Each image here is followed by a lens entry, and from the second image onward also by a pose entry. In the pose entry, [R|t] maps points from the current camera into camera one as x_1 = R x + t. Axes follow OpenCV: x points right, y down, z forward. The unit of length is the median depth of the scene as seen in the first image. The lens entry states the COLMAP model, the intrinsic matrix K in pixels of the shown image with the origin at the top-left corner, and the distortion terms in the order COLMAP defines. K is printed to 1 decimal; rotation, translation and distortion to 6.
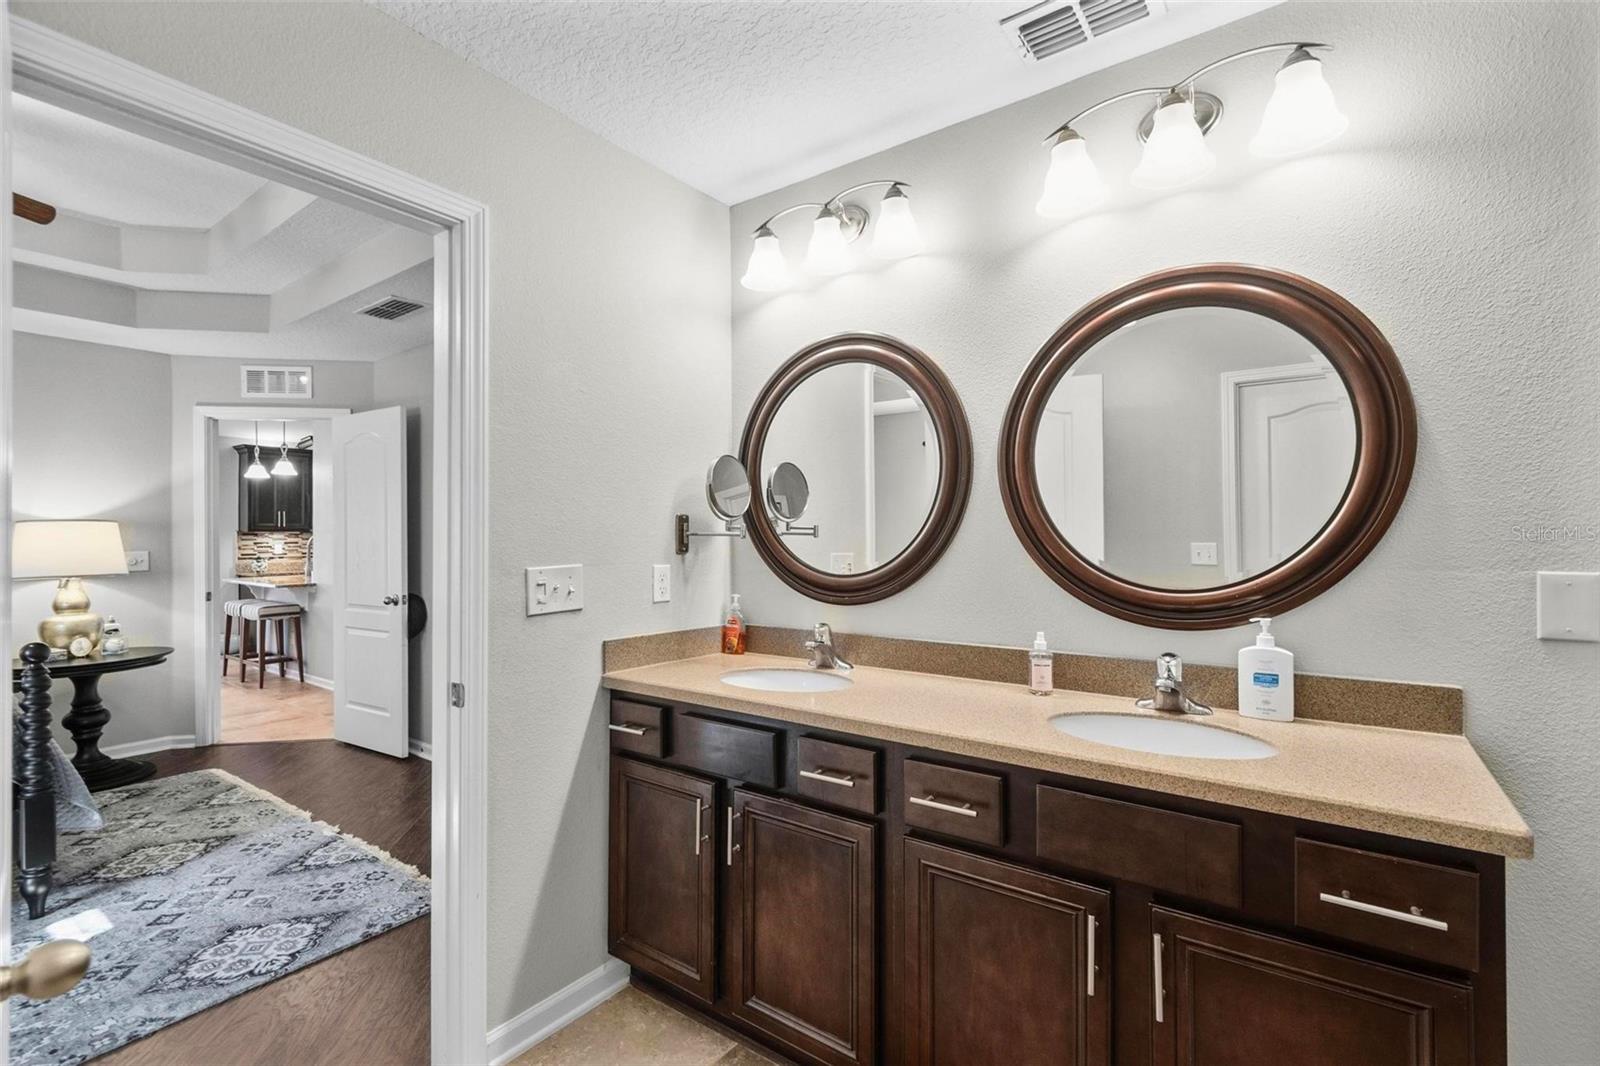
lens RADIAL K [[713.0, 0, 787.3], [0, 713.0, 533.3], [0, 0, 1]] dist [0.007537, -0.001018]
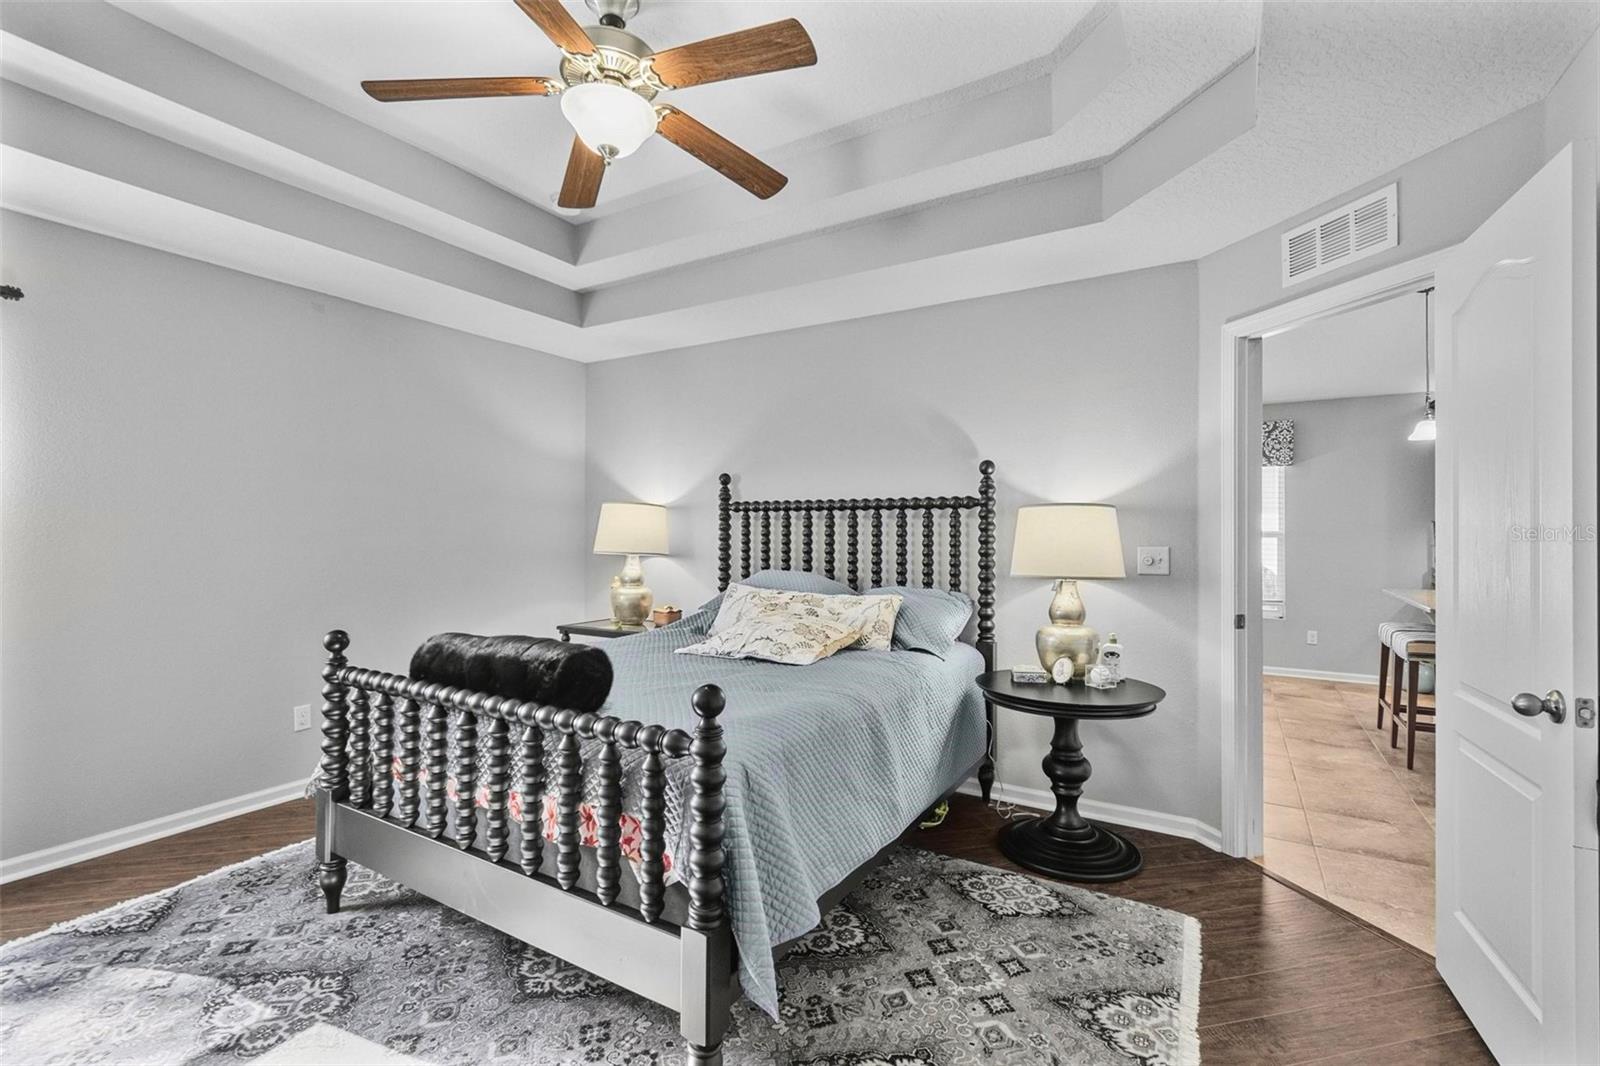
lens RADIAL K [[713.0, 0, 804.8], [0, 713.0, 529.2], [0, 0, 1]] dist [0.007537, -0.001018]
pose [[0.098451, 0.002666, -0.995138, -0.254044], [0.000604, 0.999996, 0.002739, 0.005756], [0.995142, -0.000871, 0.098449, 0.647869]]
